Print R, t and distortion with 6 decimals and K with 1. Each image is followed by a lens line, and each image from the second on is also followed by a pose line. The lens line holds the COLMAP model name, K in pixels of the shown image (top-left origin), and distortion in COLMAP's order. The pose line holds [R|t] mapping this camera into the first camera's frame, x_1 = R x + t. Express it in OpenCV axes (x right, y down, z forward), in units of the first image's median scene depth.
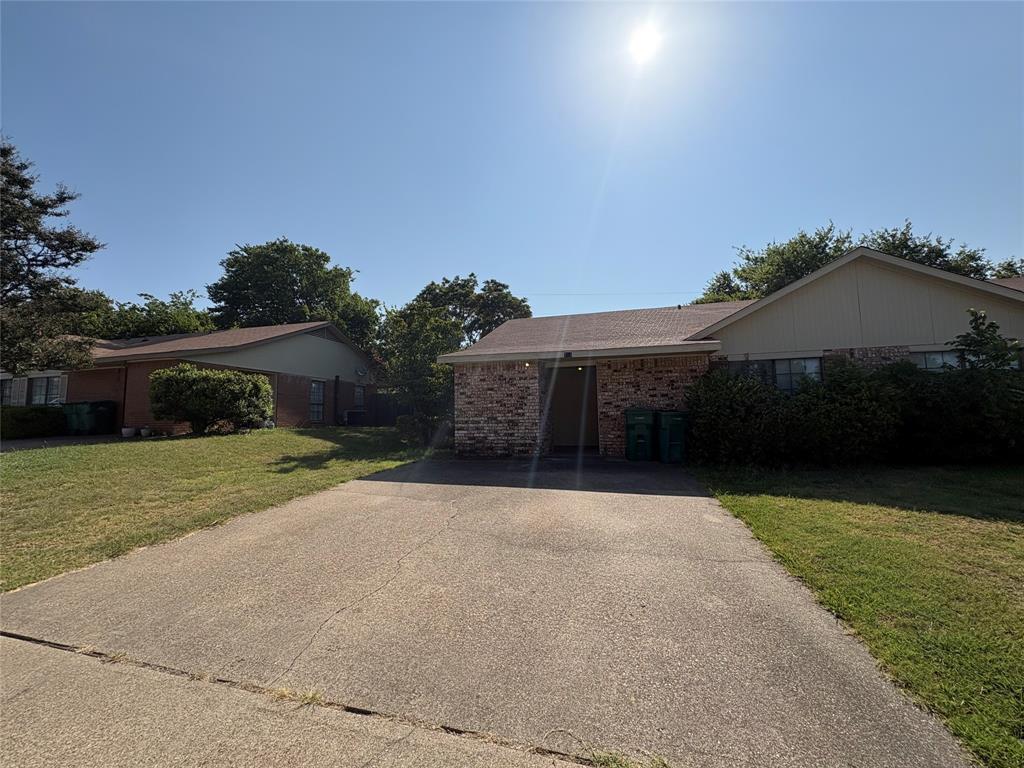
lens RADIAL K [[407.0, 0, 512.4], [0, 407.0, 384.9], [0, 0, 1]] dist [0.001065, 0.000089]
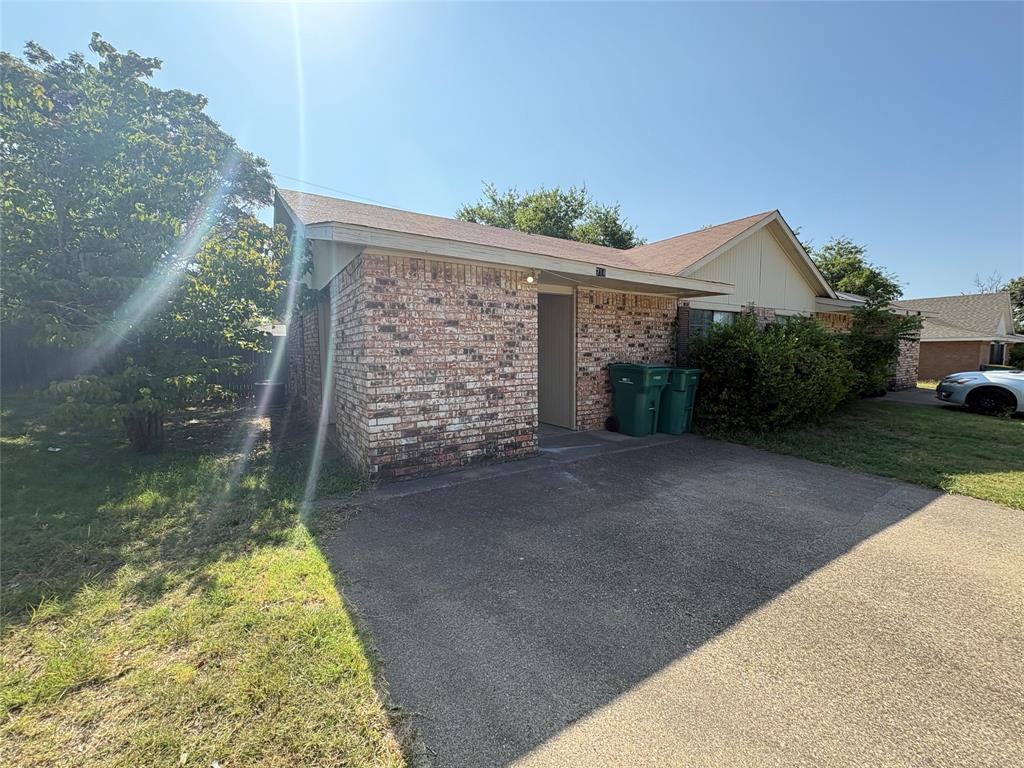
lens RADIAL K [[407.0, 0, 512.5], [0, 407.0, 382.5], [0, 0, 1]] dist [0.001065, 0.000089]
pose [[0.672874, -0.047003, 0.738262, -0.353148], [-0.064016, 0.990536, 0.121410, 0.017236], [-0.736982, -0.128954, 0.663497, 0.643130]]
